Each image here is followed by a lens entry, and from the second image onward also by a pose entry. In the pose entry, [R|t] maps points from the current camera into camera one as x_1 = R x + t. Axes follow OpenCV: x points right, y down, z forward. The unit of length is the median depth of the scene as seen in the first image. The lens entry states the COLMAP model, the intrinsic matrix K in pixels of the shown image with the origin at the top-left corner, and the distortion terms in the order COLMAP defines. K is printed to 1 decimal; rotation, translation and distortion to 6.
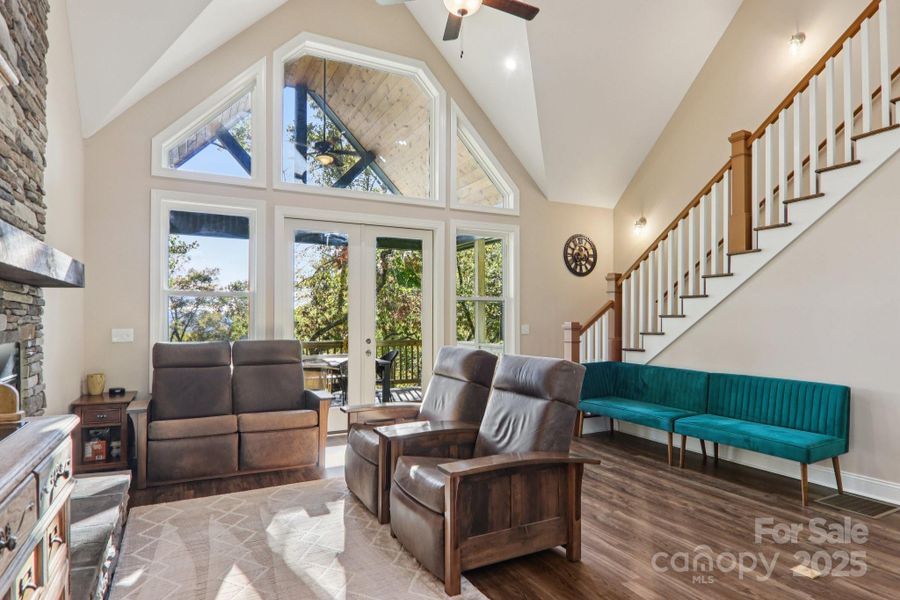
lens RADIAL K [[499.8, 0, 447.3], [0, 499.8, 312.4], [0, 0, 1]] dist [-0.007321, -0.013378]
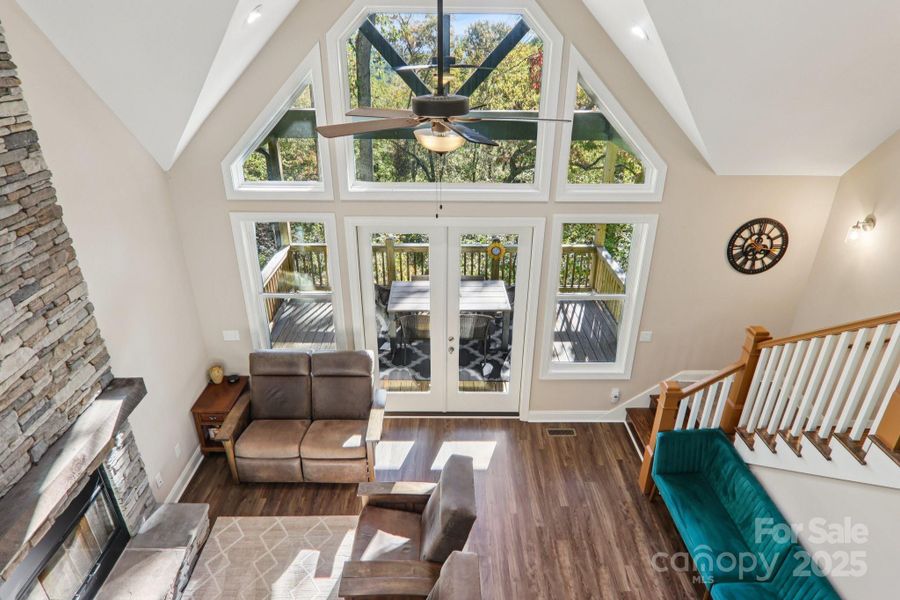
lens RADIAL K [[547.5, 0, 449.3], [0, 547.5, 304.6], [0, 0, 1]] dist [-0.004474, -0.005287]
pose [[0.892942, 0.202049, -0.402283, 0.293081], [-0.000848, 0.894373, 0.447322, -0.555462], [0.450172, -0.399091, 0.798794, 0.211603]]
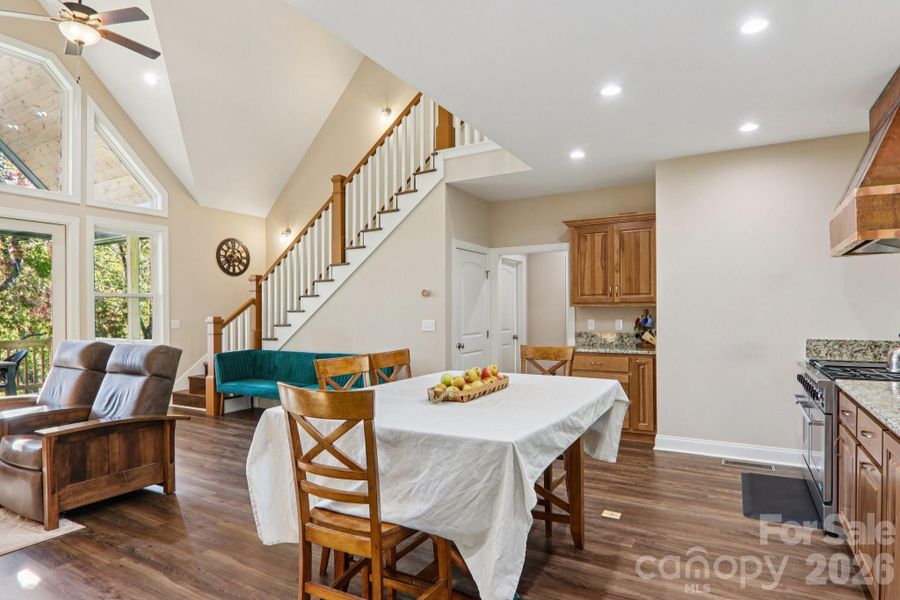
lens RADIAL K [[499.8, 0, 452.7], [0, 499.8, 314.7], [0, 0, 1]] dist [-0.007321, -0.013378]
pose [[0.833937, -0.009019, 0.551786, 0.084199], [0.001145, 0.999893, 0.014613, -0.001767], [-0.551858, -0.011554, 0.833858, -0.289456]]
